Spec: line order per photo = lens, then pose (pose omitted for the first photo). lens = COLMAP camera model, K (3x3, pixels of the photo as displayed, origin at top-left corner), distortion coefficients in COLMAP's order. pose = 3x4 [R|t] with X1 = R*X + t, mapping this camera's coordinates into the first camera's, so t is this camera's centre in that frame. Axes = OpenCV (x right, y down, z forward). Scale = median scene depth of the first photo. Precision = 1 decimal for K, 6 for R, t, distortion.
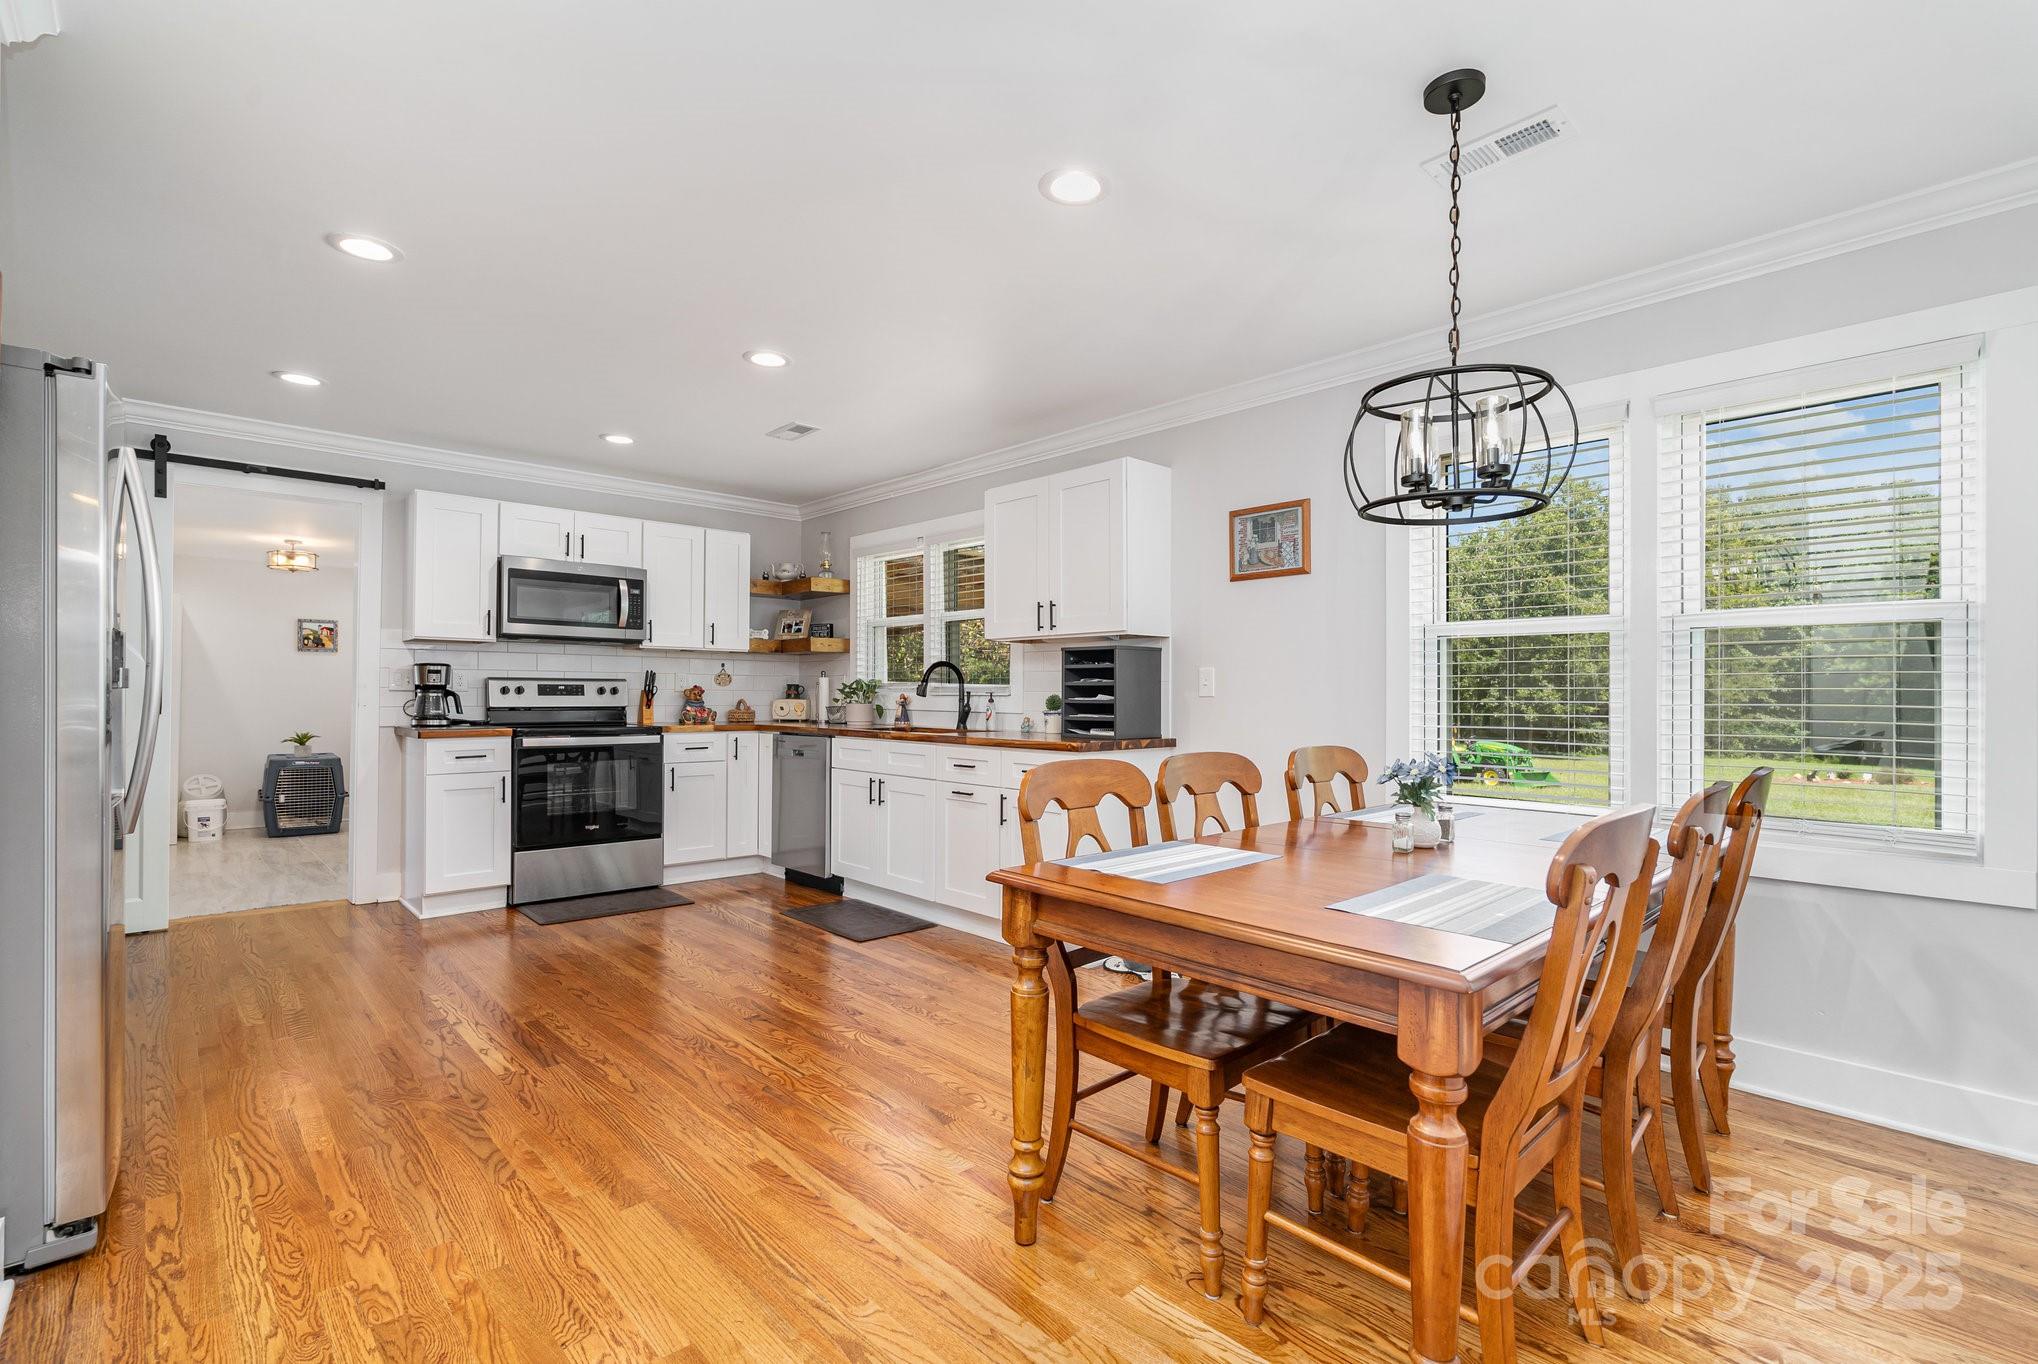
lens RADIAL K [[931.3, 0, 1025.0], [0, 931.3, 686.5], [0, 0, 1]] dist [-0.004511, 0.002139]
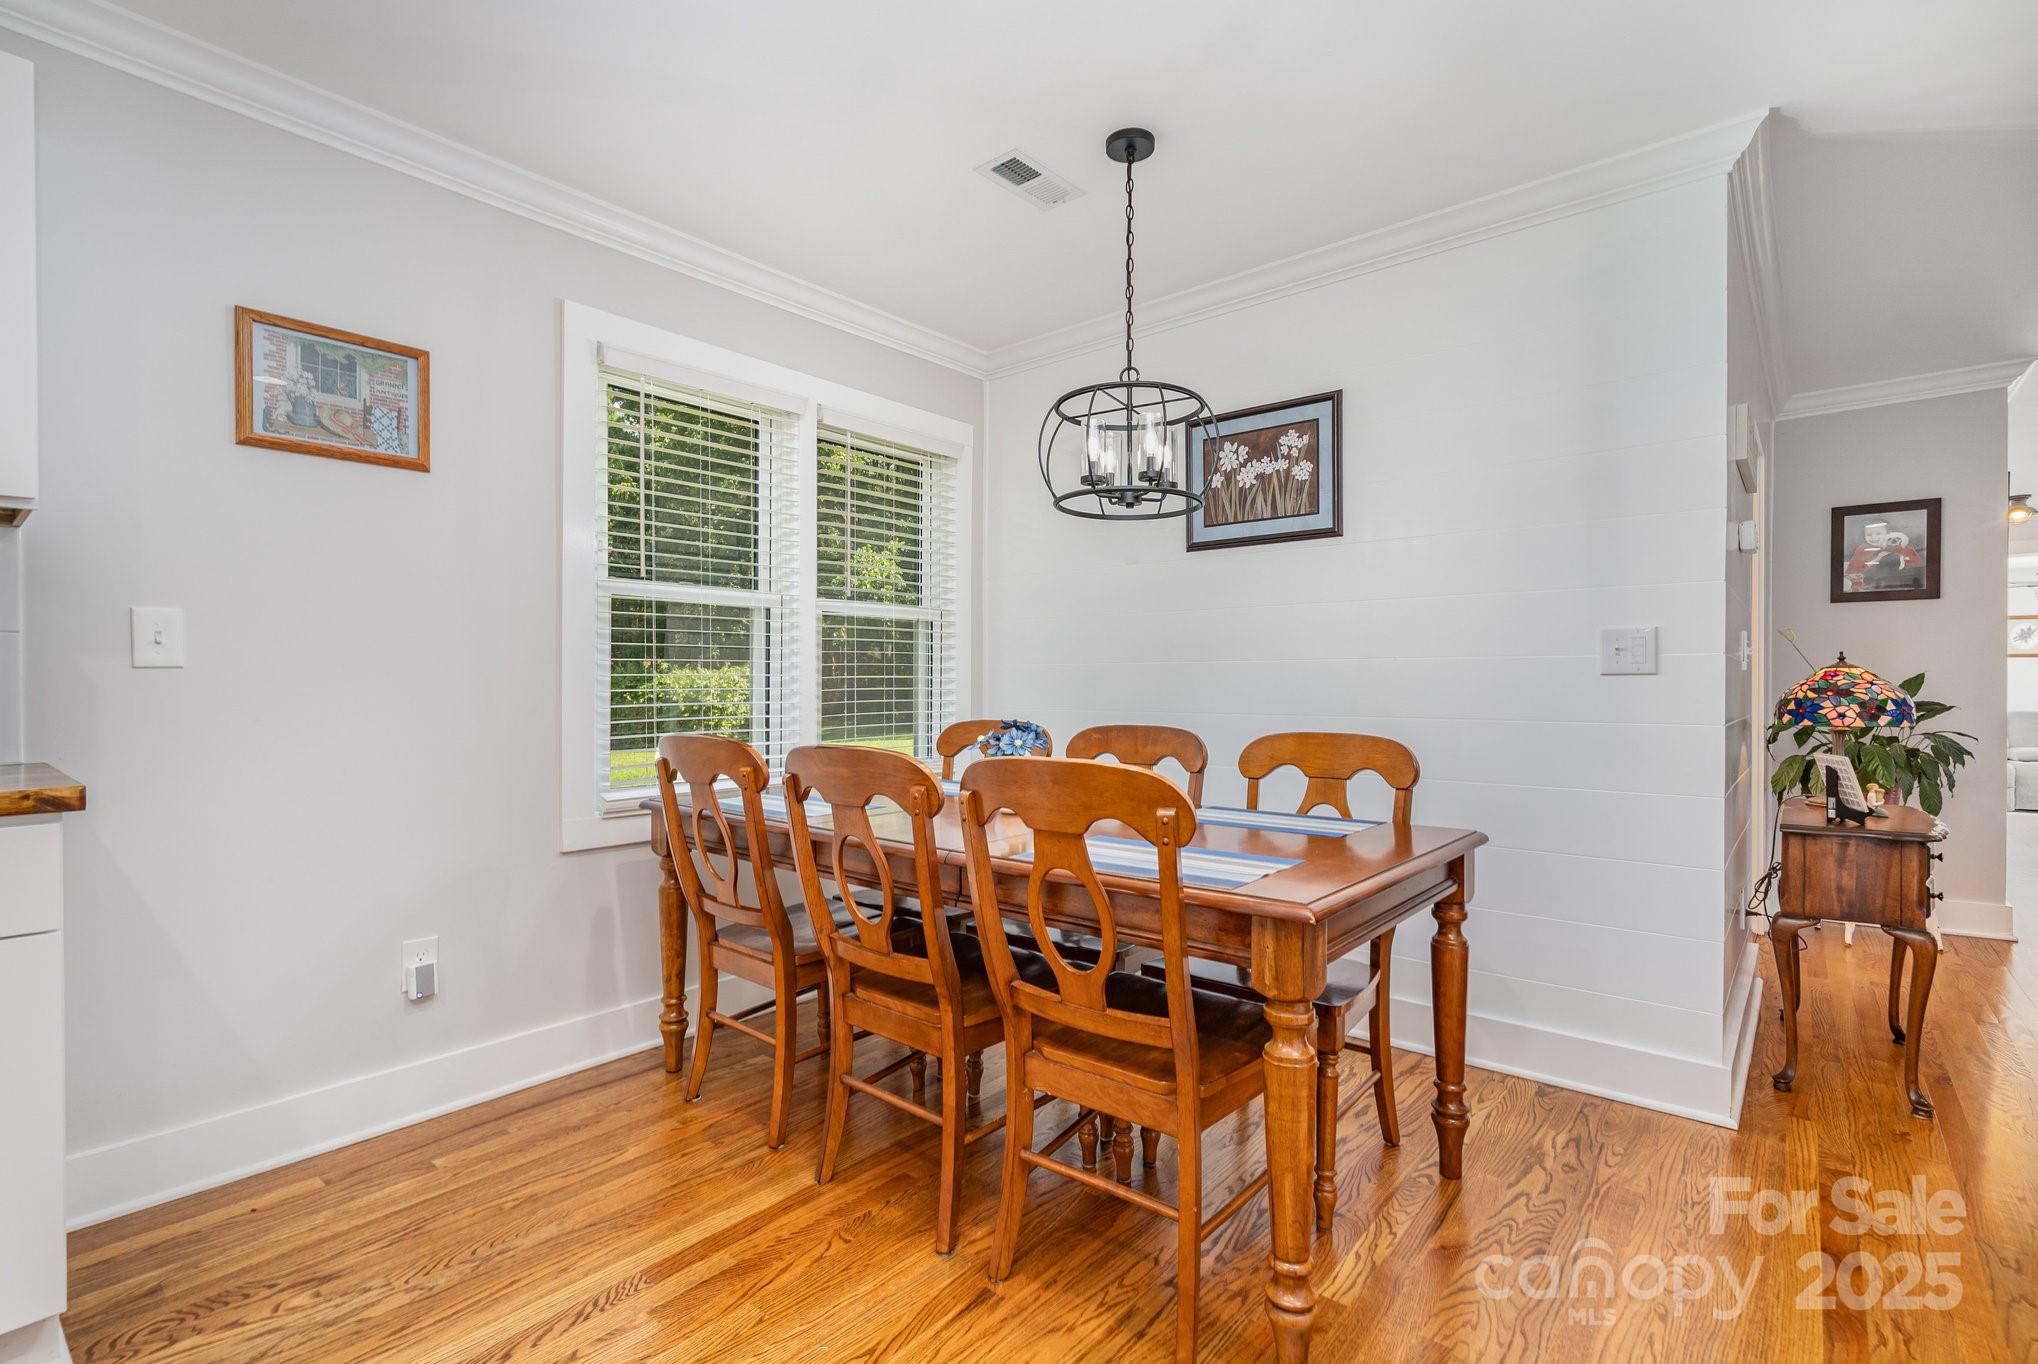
lens RADIAL K [[931.3, 0, 1016.5], [0, 931.3, 688.6], [0, 0, 1]] dist [-0.004511, 0.002139]
pose [[-0.106653, -0.011933, 0.994225, -0.272843], [-0.009472, 0.999895, 0.010985, 0.010033], [-0.994251, -0.008246, -0.106755, 0.512206]]
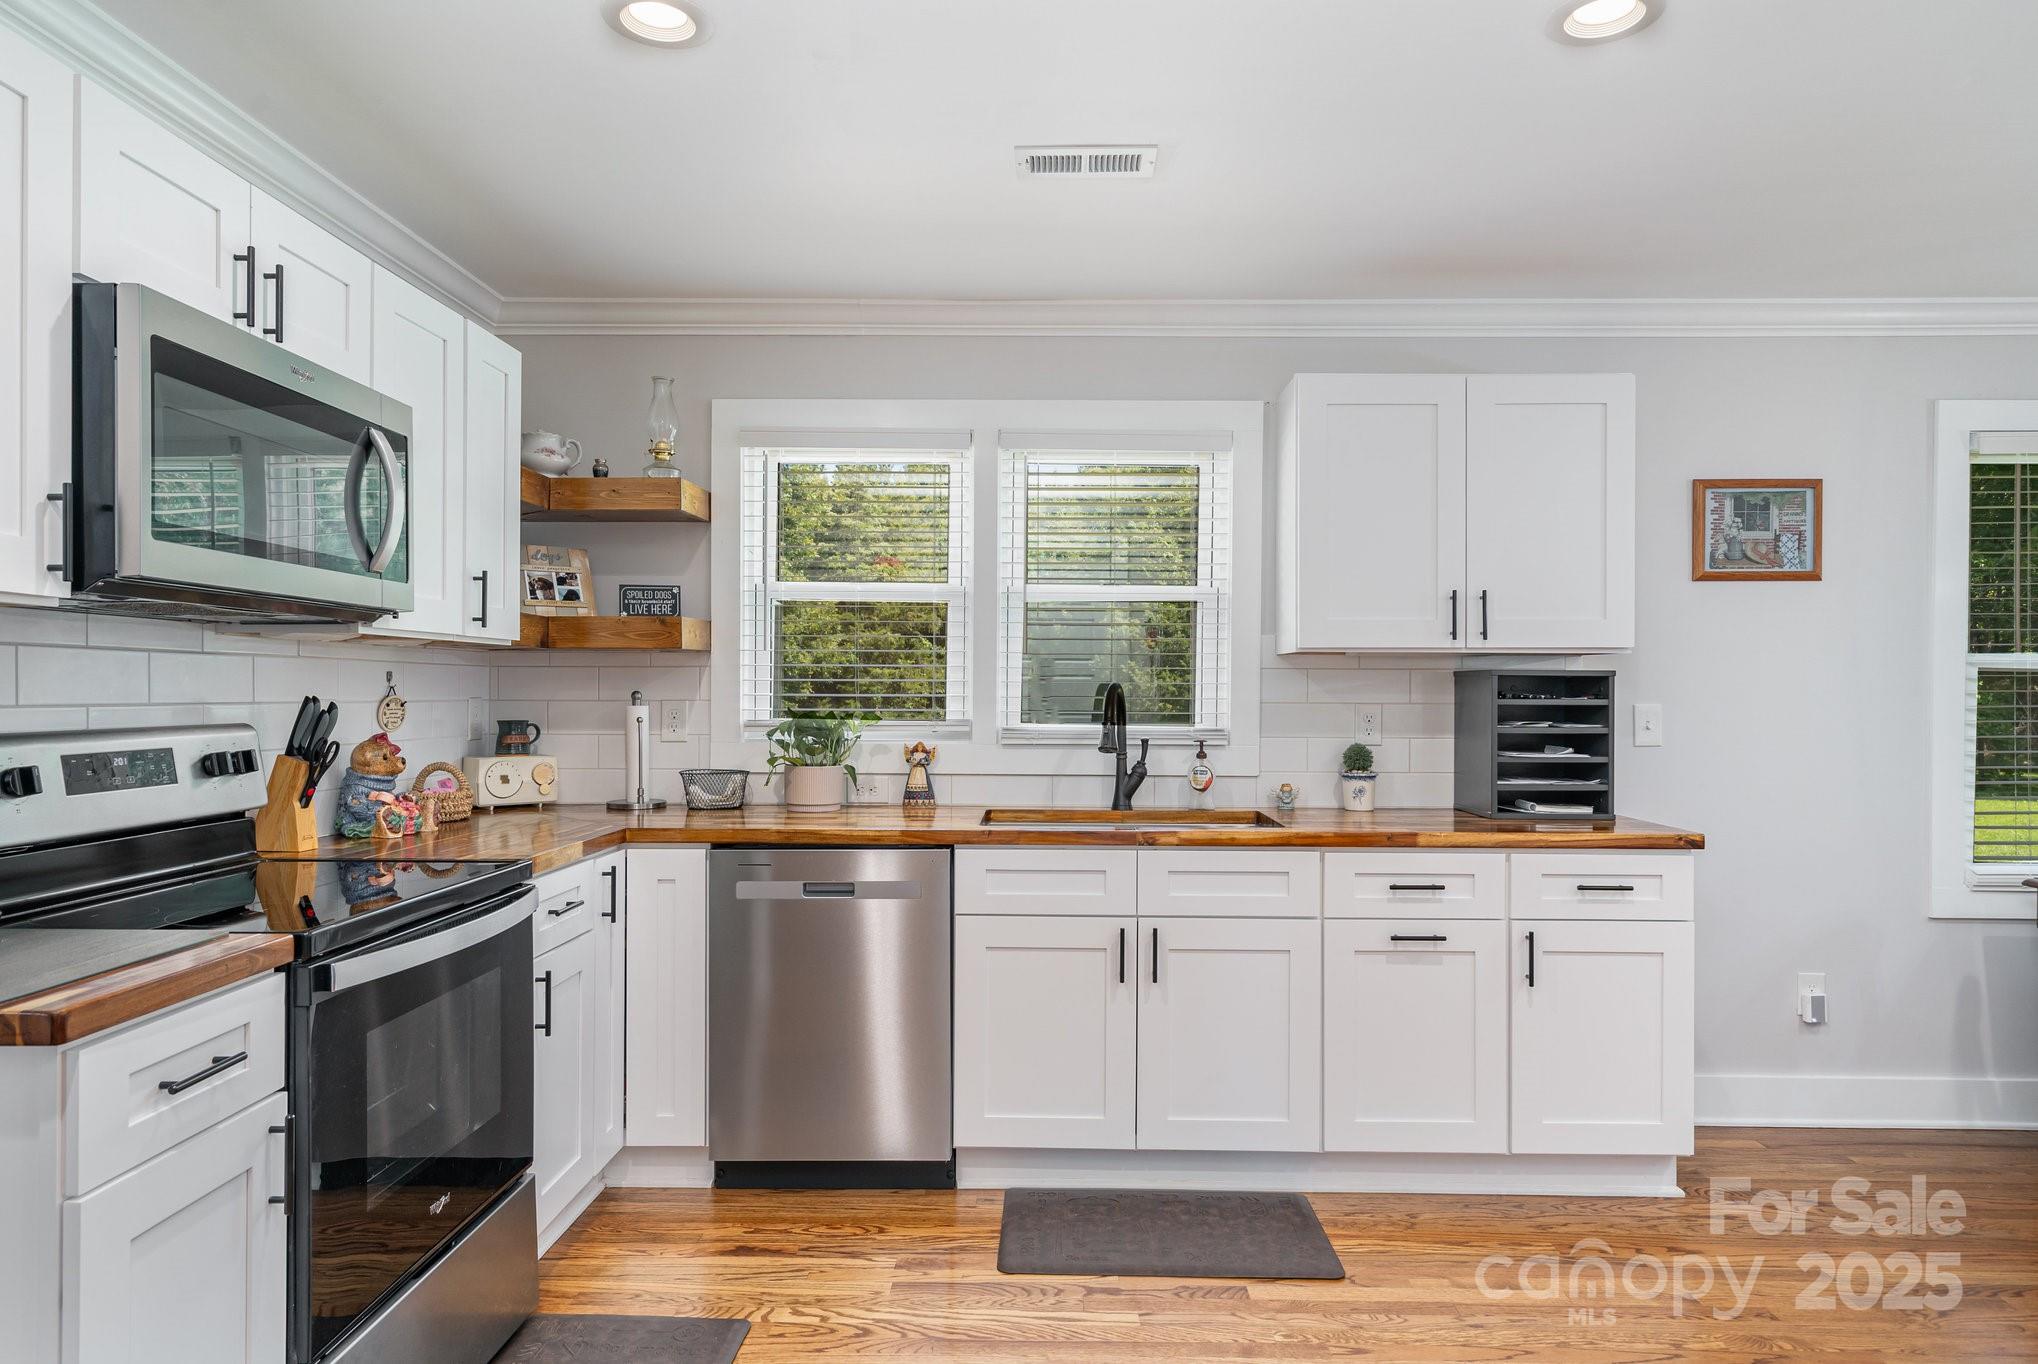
lens RADIAL K [[1250.1, 0, 1013.4], [0, 1250.1, 689.1], [0, 0, 1]] dist [0.006054, 0.004717]
pose [[0.698928, -0.002237, 0.715189, -0.653474], [-0.006047, 0.999941, 0.009036, -0.030531], [-0.715167, -0.010640, 0.698873, 0.578876]]
